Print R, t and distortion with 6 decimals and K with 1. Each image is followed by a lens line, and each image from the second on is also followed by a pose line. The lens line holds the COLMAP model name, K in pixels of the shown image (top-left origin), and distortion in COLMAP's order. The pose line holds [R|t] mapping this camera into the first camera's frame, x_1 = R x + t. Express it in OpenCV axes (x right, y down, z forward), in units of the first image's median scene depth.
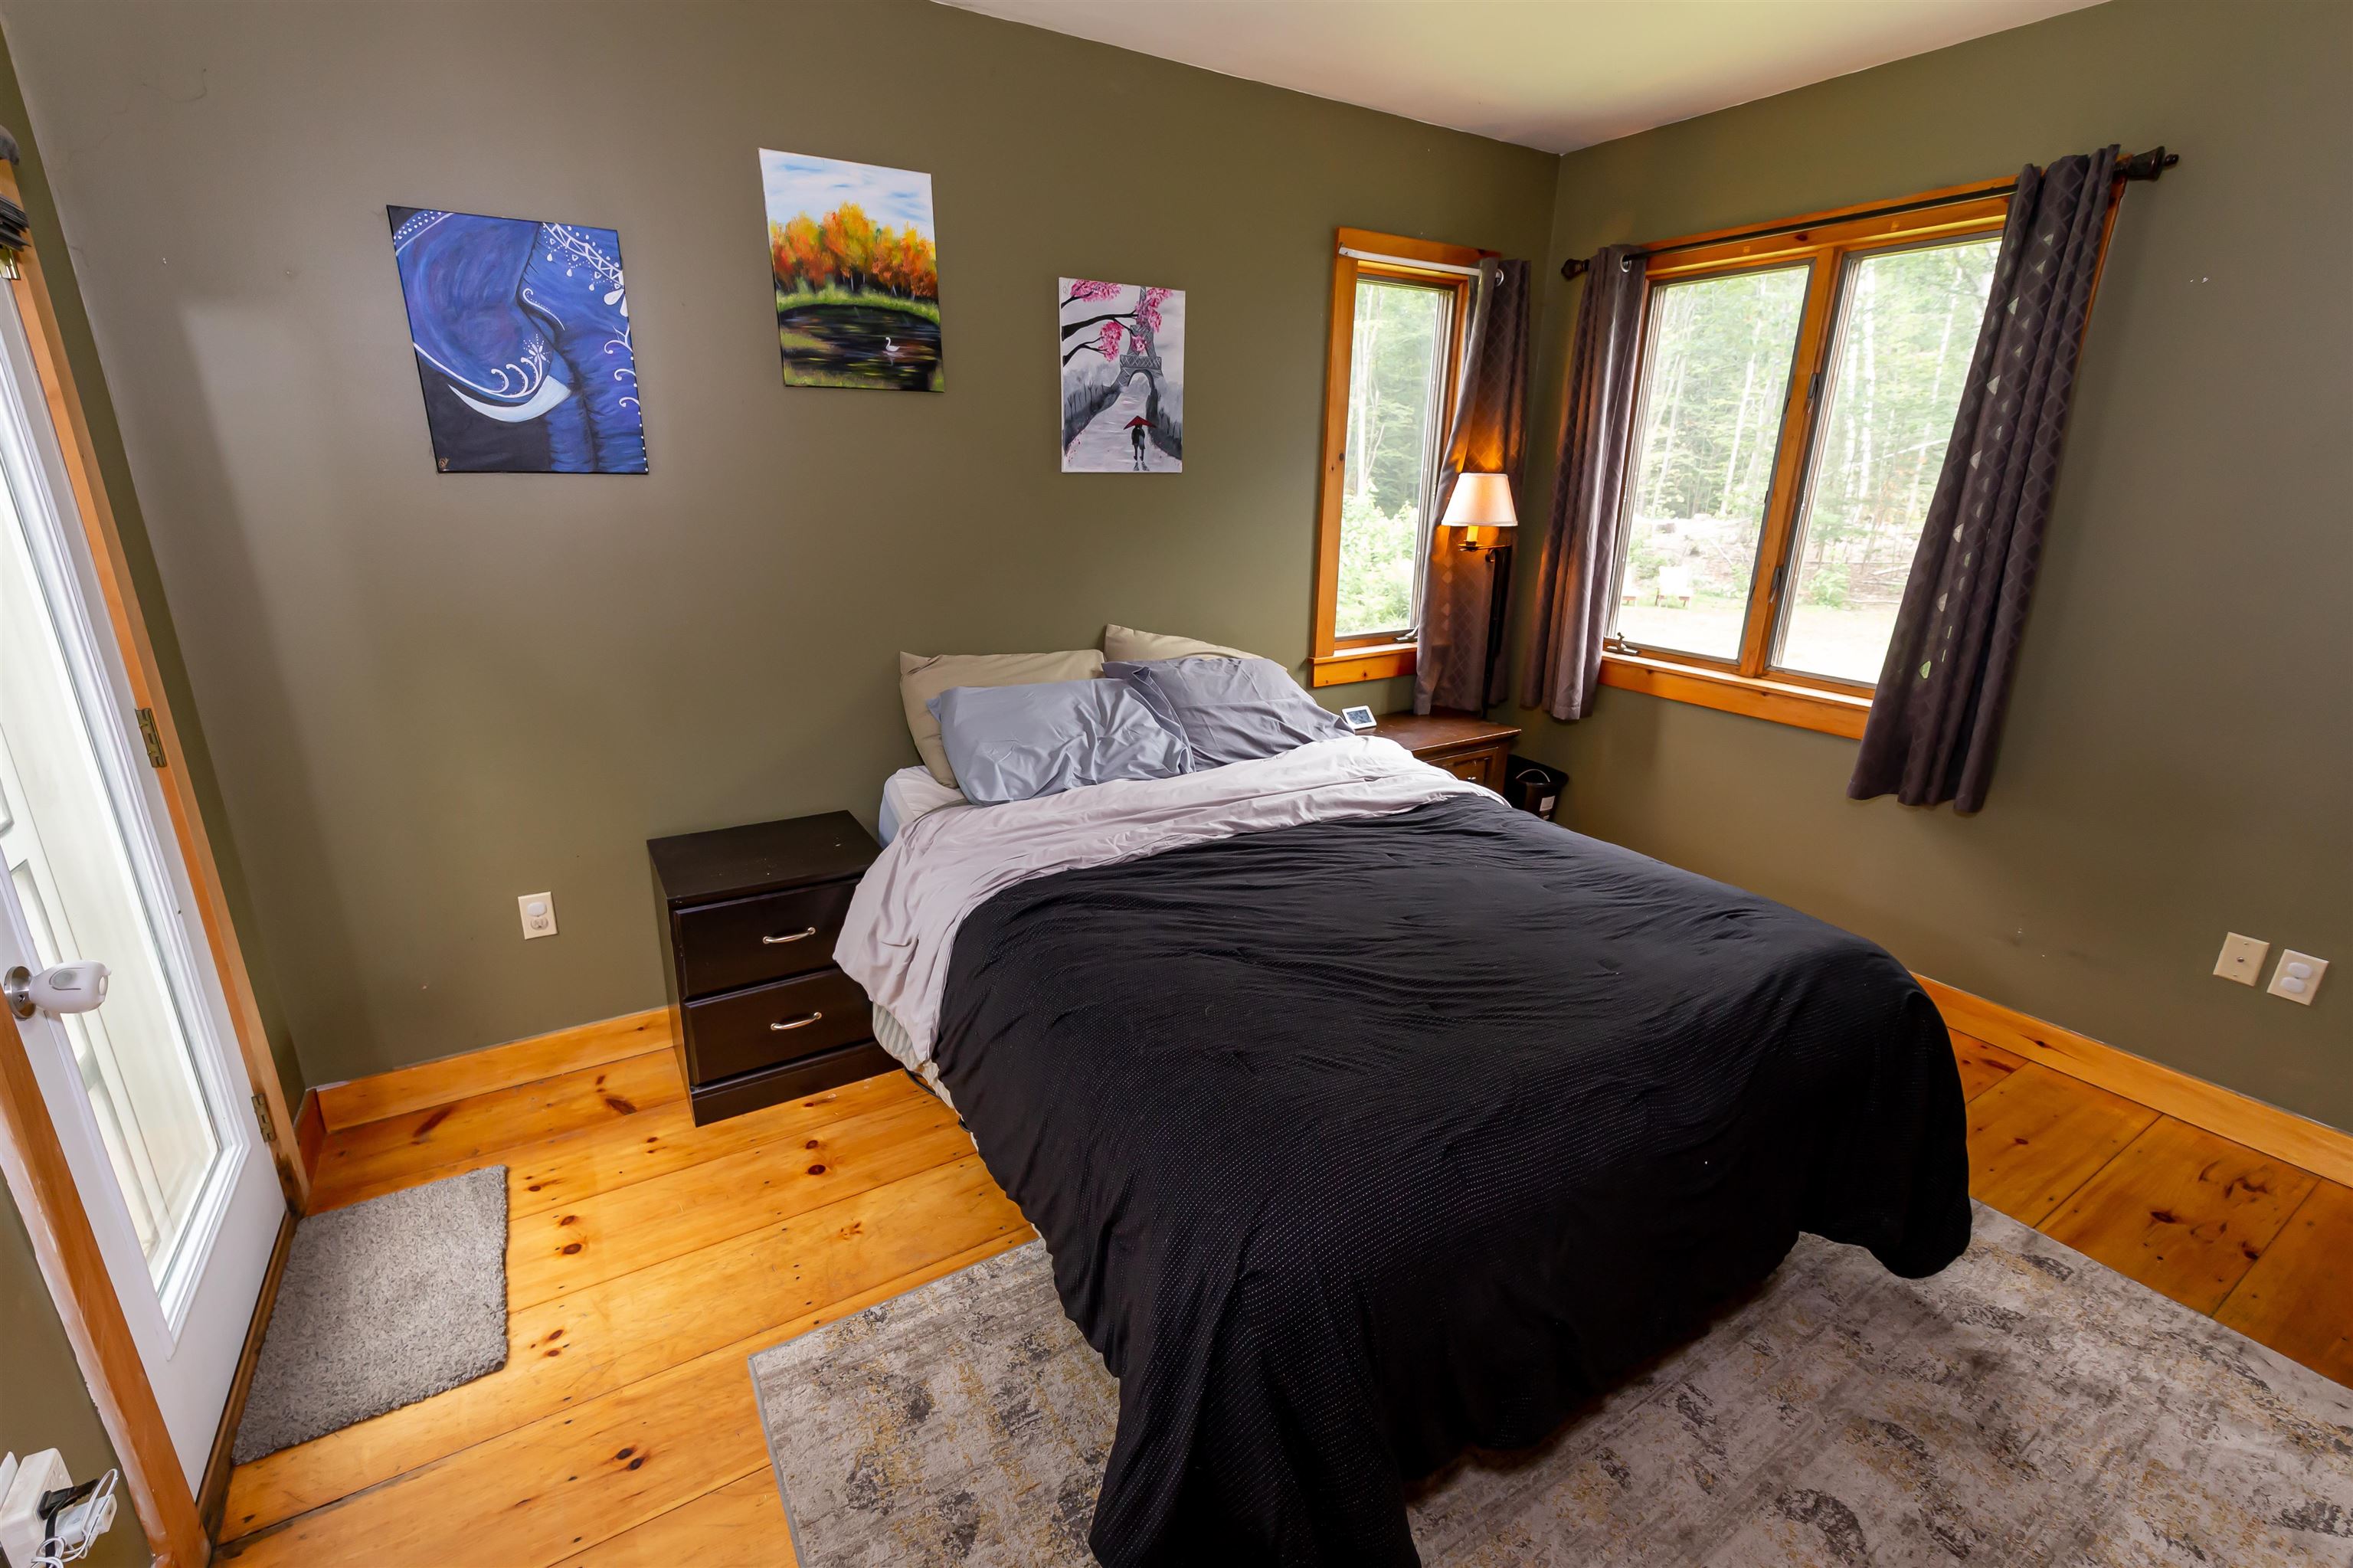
lens RADIAL K [[997.4, 0, 1175.3], [0, 997.4, 767.2], [0, 0, 1]] dist [-0.000540, -0.000823]
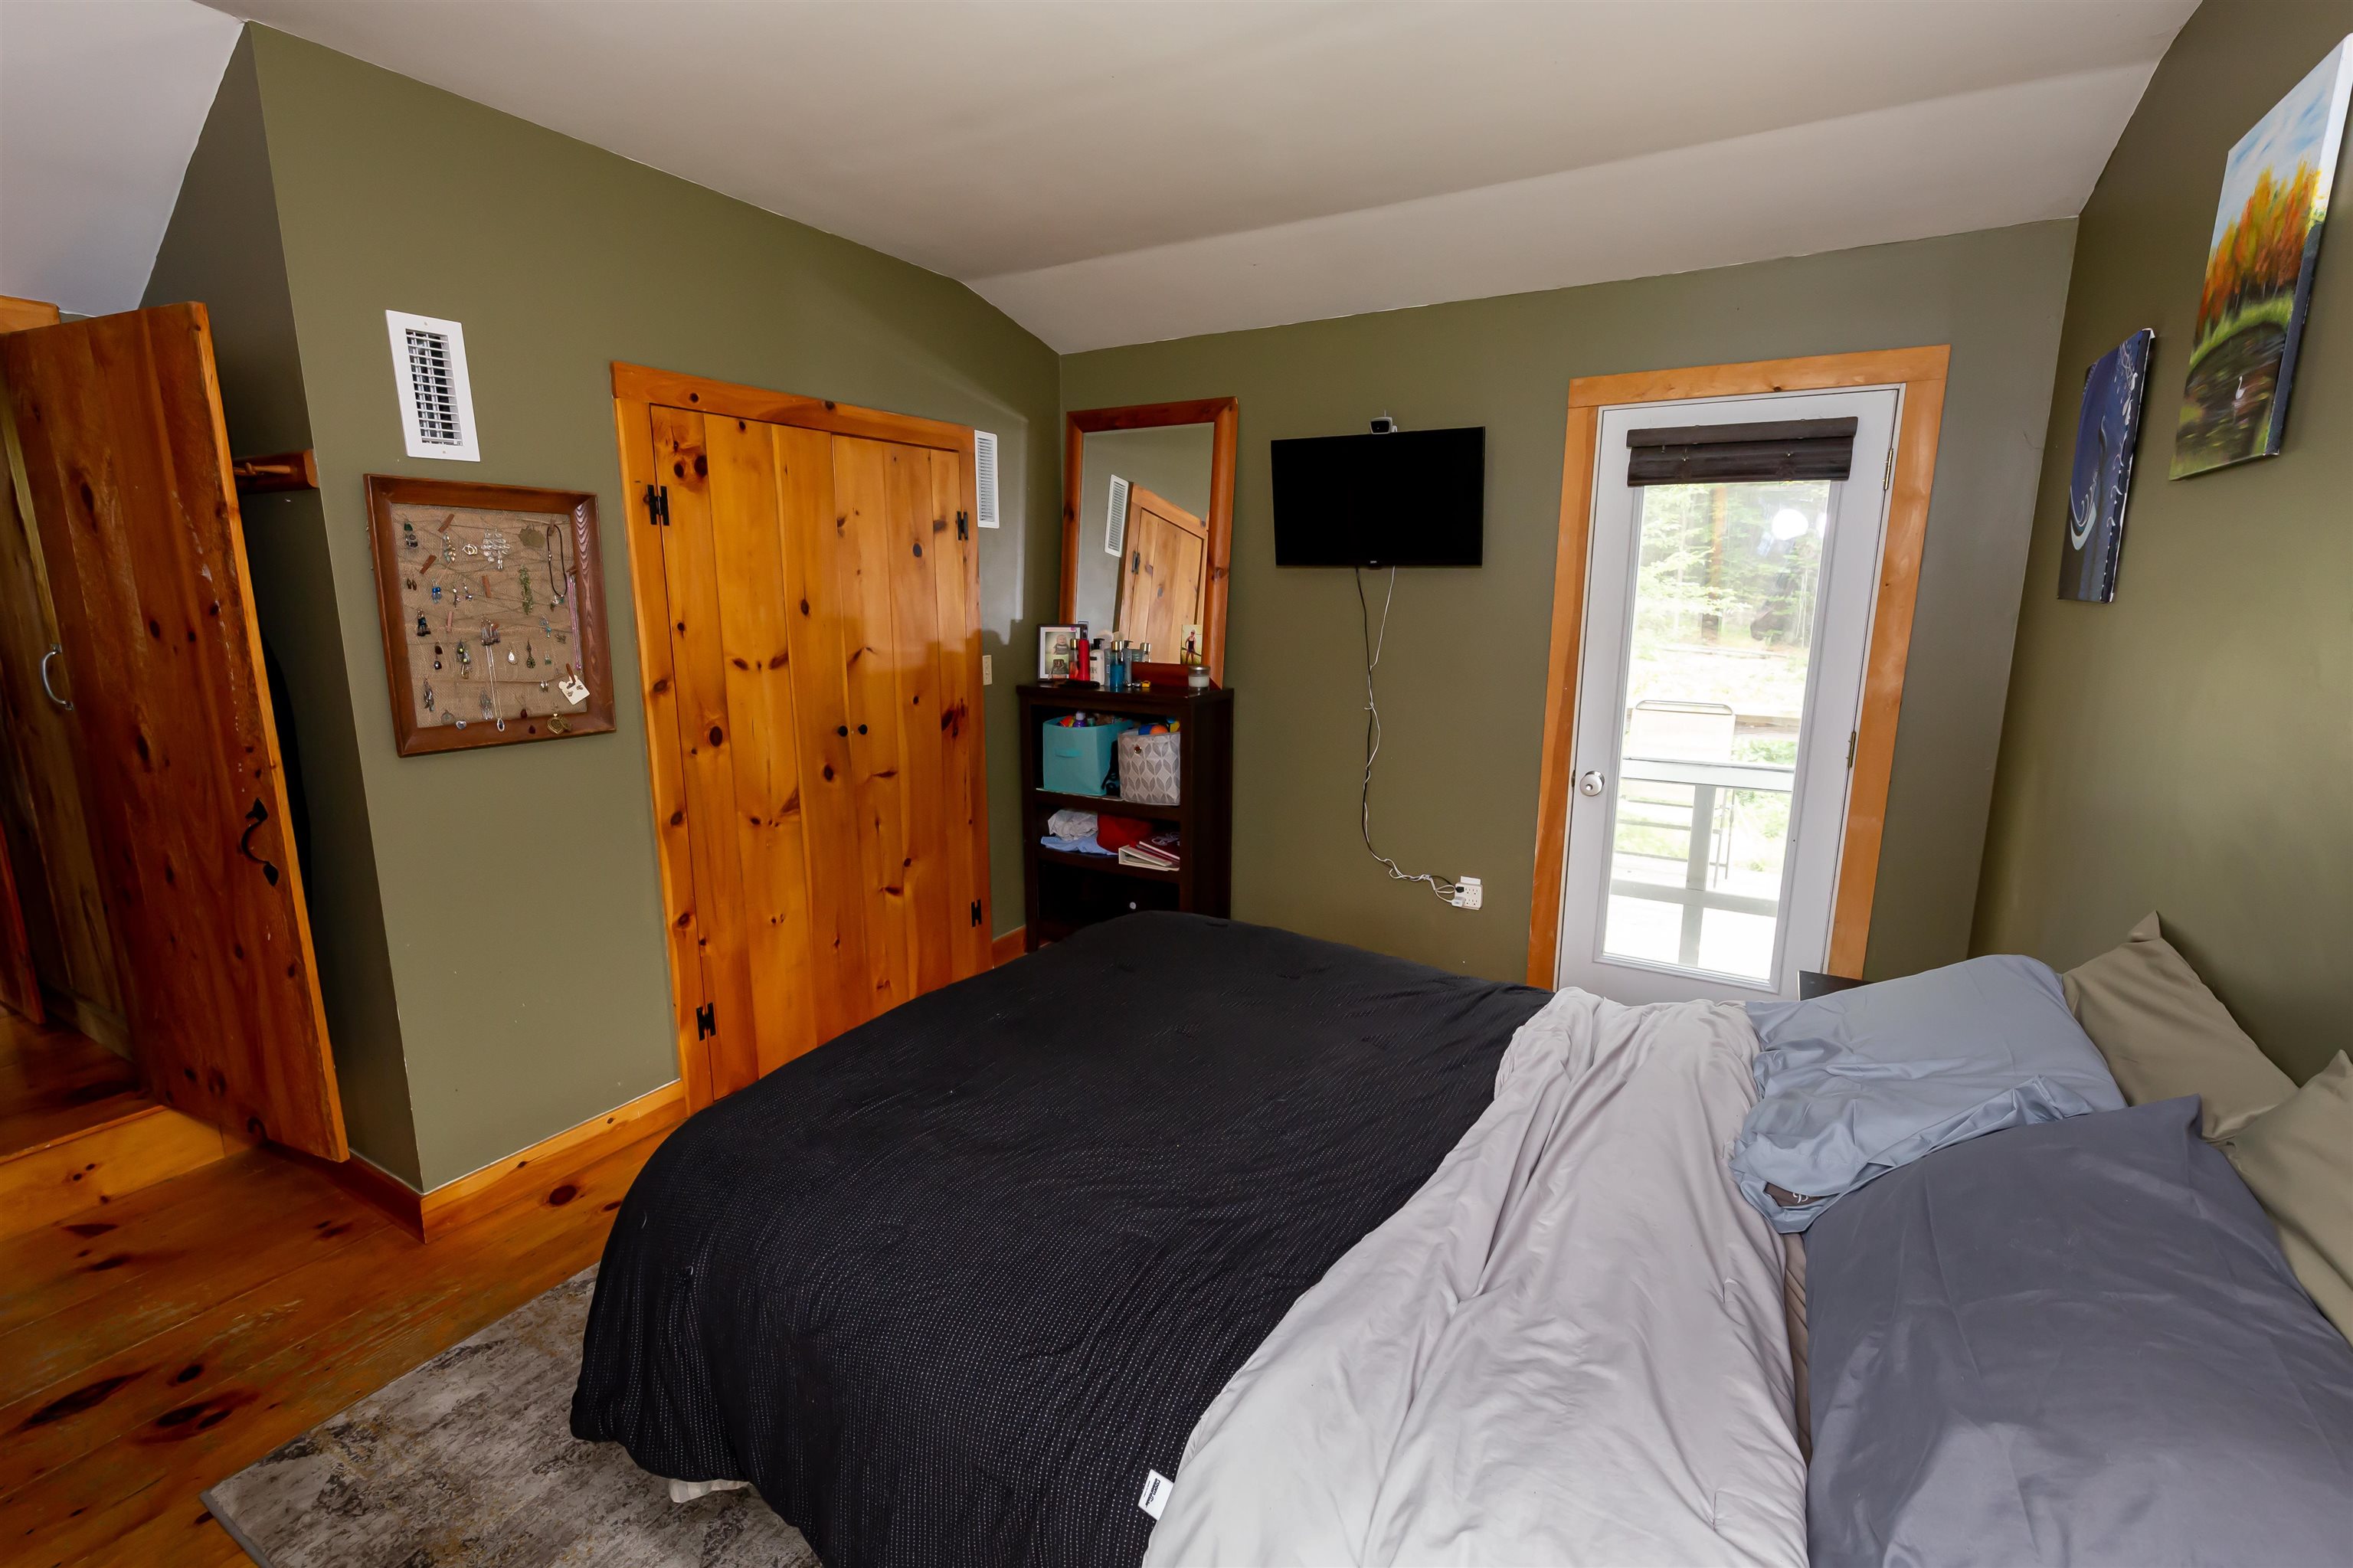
lens RADIAL K [[1028.9, 0, 1168.9], [0, 1028.9, 778.2], [0, 0, 1]] dist [0.001241, -0.001779]
pose [[-0.886350, 0.073994, -0.457066, 0.478898], [-0.148436, 0.889636, 0.431873, -0.348711], [0.438578, 0.450636, -0.777545, 1.153512]]
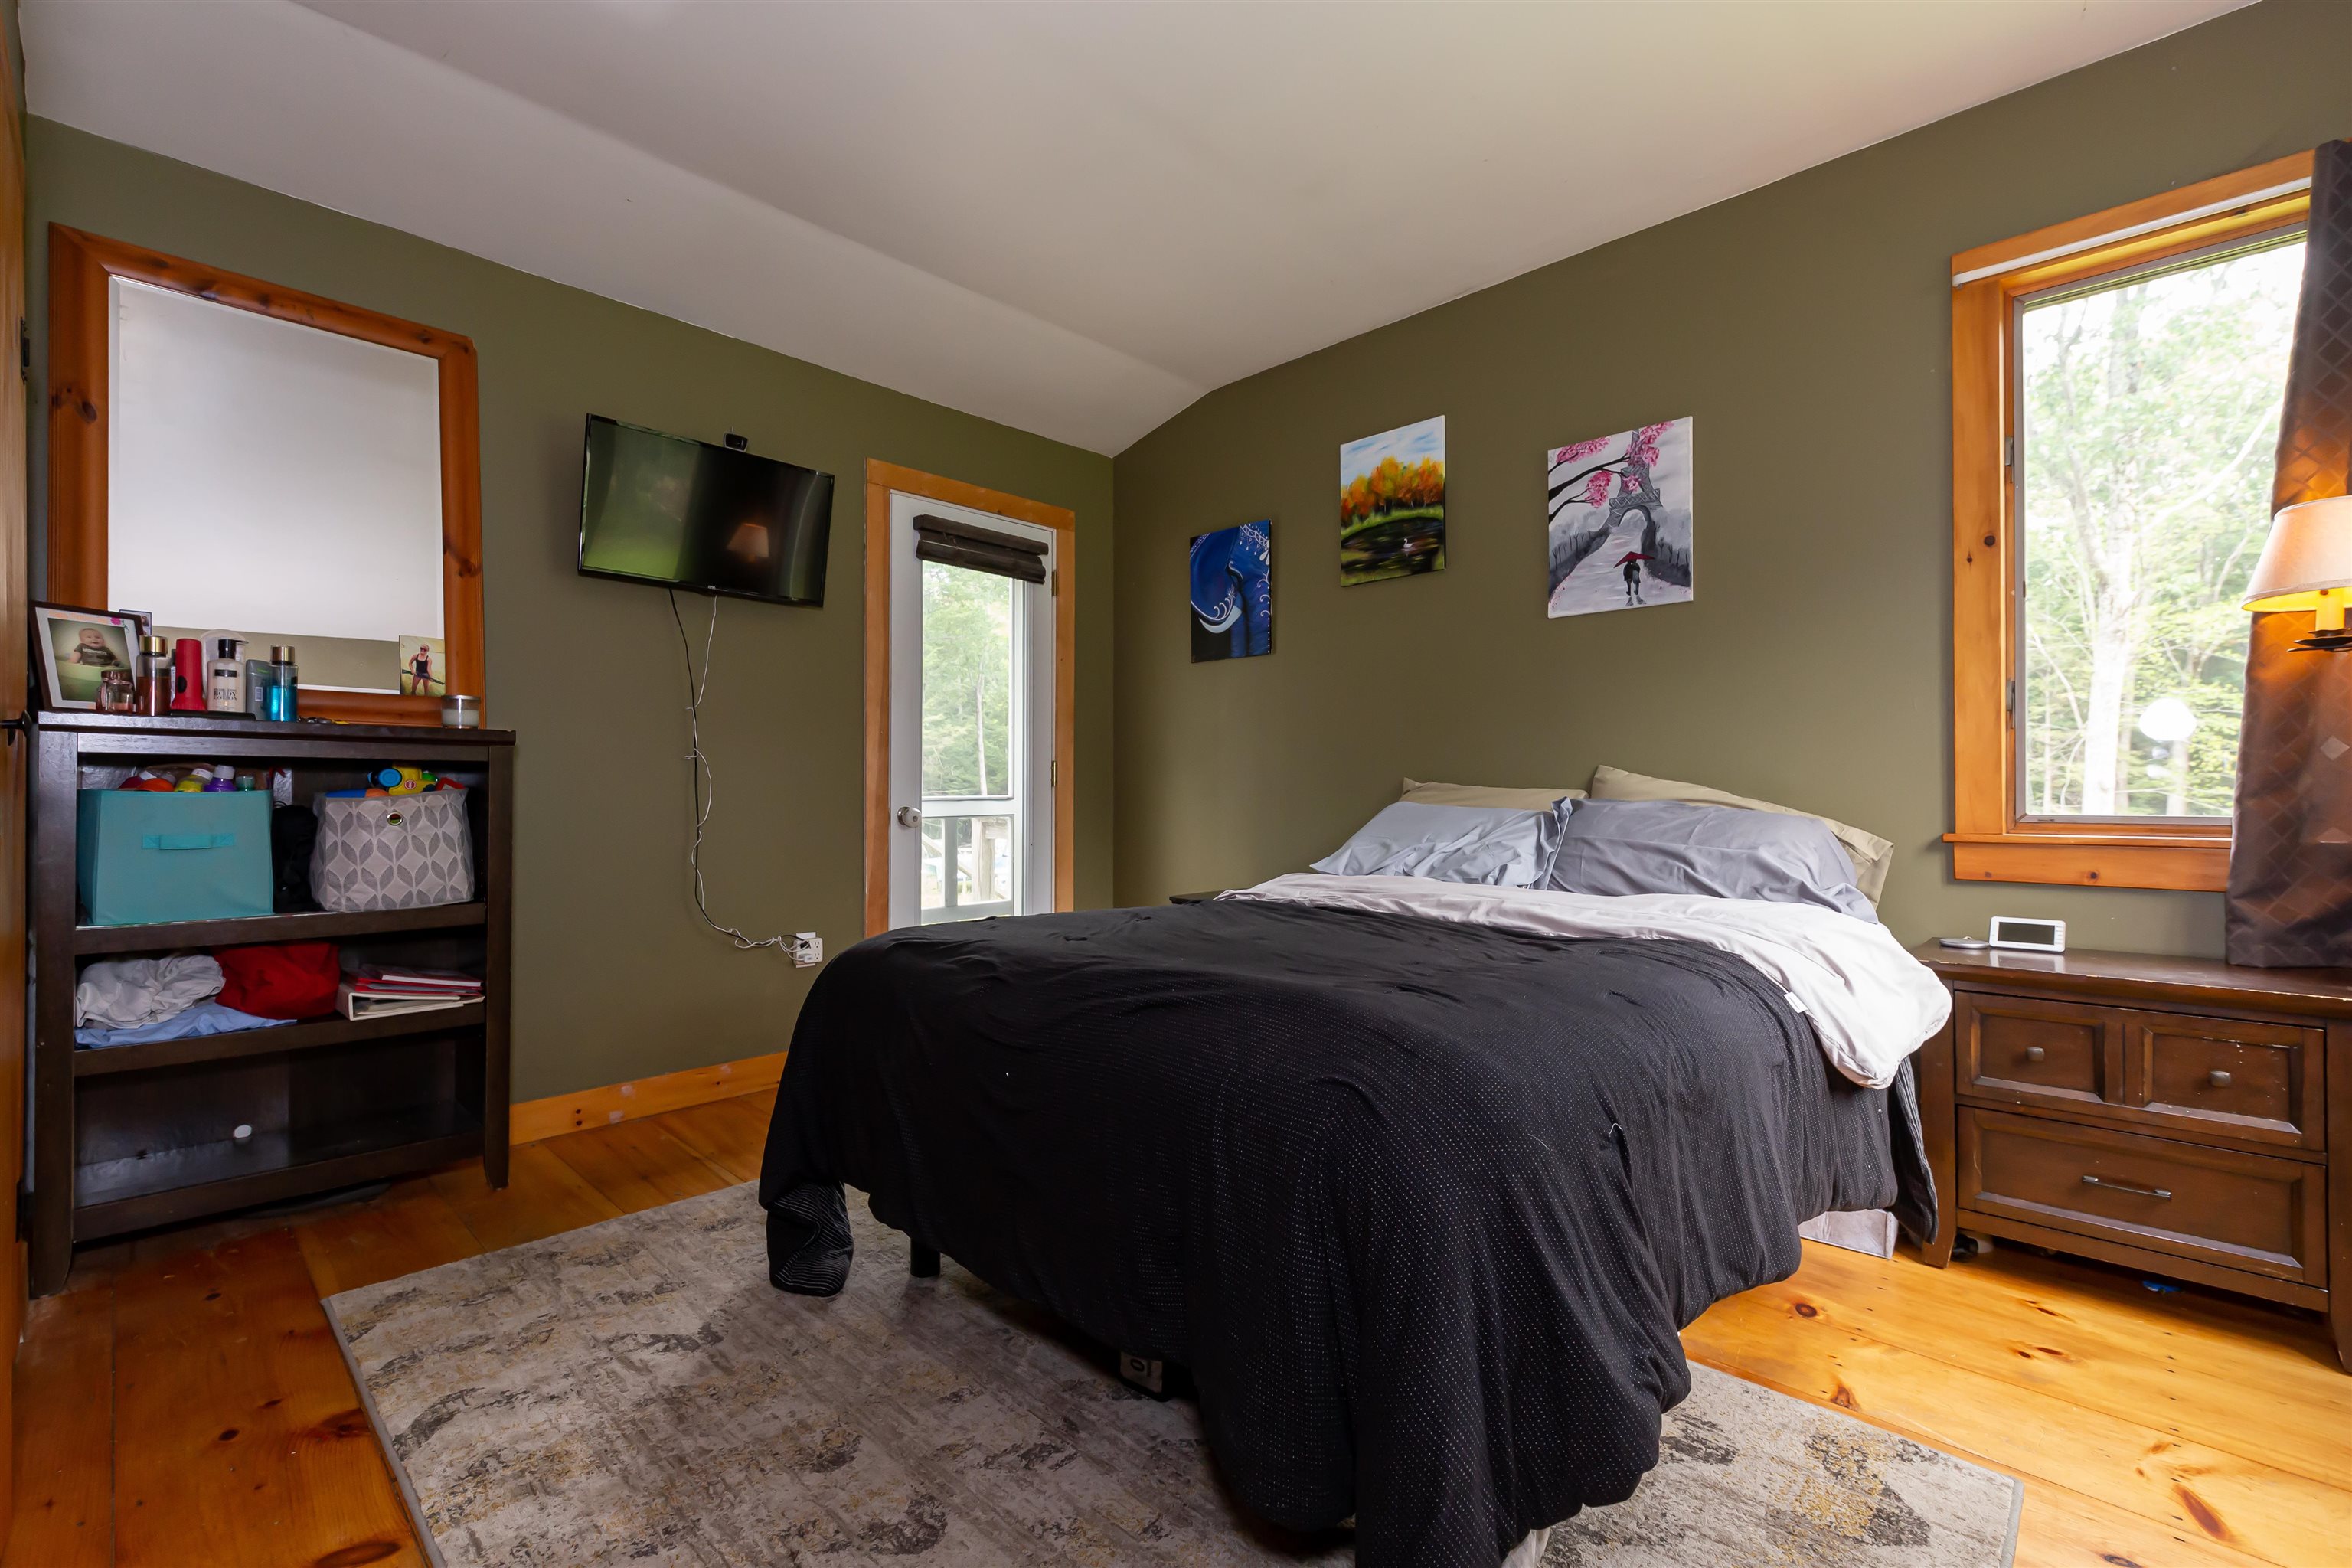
lens RADIAL K [[1028.4, 0, 1168.4], [0, 1028.4, 778.2], [0, 0, 1]] dist [0.001241, -0.001779]
pose [[0.242417, -0.028139, -0.969764, 0.857058], [-0.282058, 0.954358, -0.098200, 0.088177], [0.928266, 0.297335, 0.223415, 0.441892]]
